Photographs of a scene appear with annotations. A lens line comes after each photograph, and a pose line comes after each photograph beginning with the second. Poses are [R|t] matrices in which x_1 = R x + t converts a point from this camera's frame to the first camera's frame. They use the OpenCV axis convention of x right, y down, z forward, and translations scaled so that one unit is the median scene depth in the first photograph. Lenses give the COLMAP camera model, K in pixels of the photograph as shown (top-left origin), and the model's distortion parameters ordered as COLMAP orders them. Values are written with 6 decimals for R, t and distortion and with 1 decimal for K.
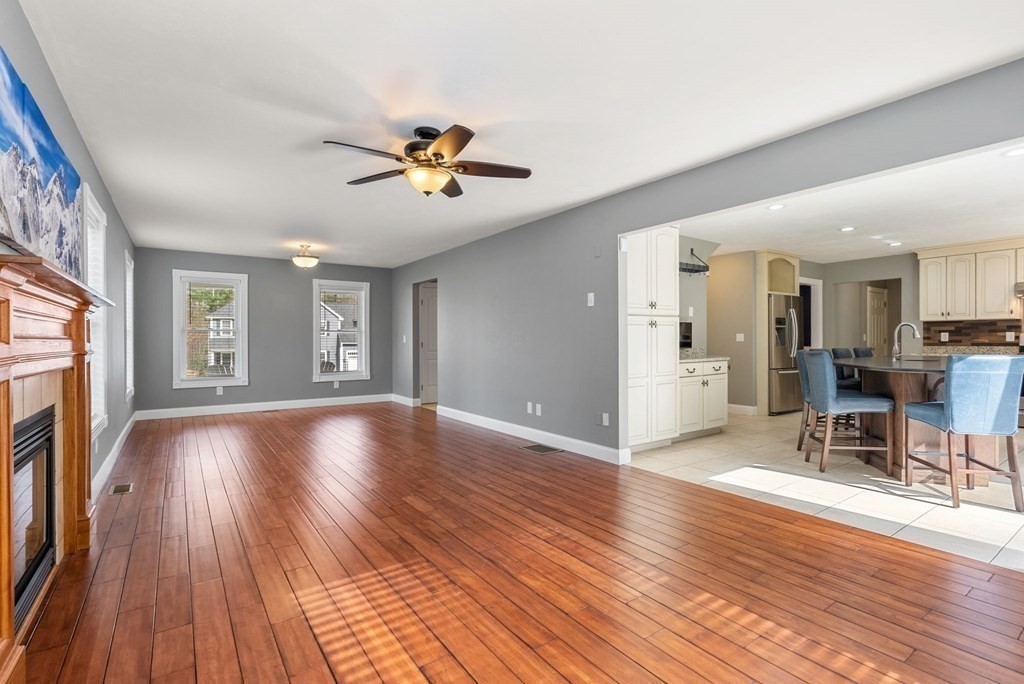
lens RADIAL K [[482.3, 0, 513.5], [0, 482.3, 343.4], [0, 0, 1]] dist [0.000206, 0.001048]
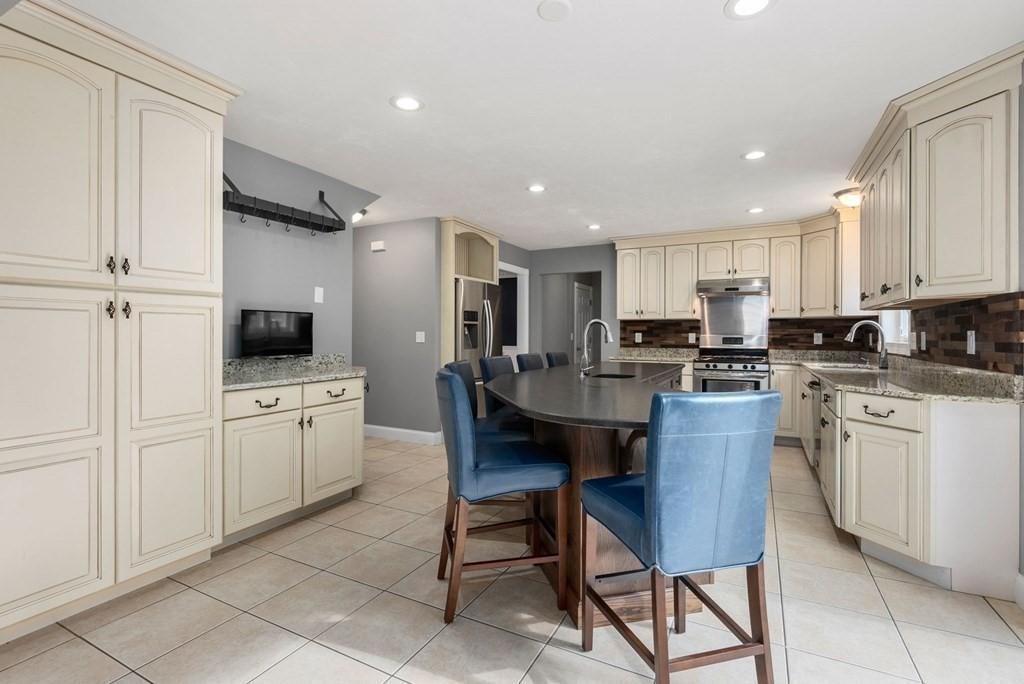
lens RADIAL K [[482.3, 0, 513.7], [0, 482.3, 334.9], [0, 0, 1]] dist [0.000206, 0.001048]
pose [[0.886867, 0.007974, 0.461956, 0.283624], [-0.005285, 0.999961, -0.007115, -0.011646], [-0.461994, 0.003868, 0.886875, 0.324112]]
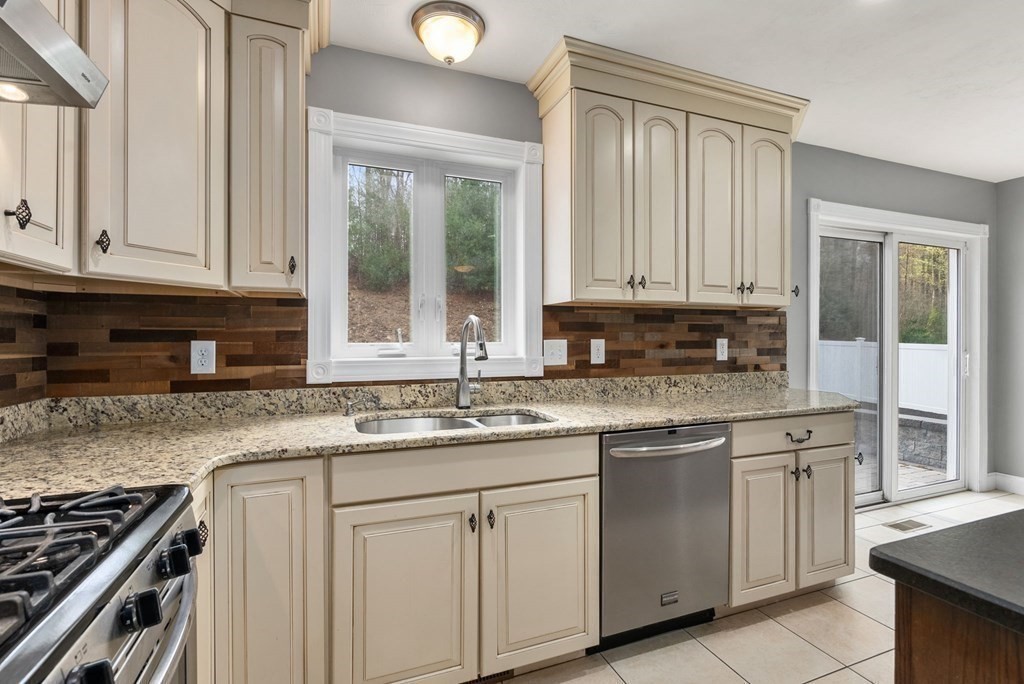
lens RADIAL K [[482.3, 0, 514.5], [0, 482.3, 342.0], [0, 0, 1]] dist [0.000206, 0.001048]
pose [[-0.972082, 0.008747, 0.234477, 0.988690], [0.010108, 0.999938, 0.004604, -0.022437], [-0.234423, 0.006845, -0.972111, 1.074791]]
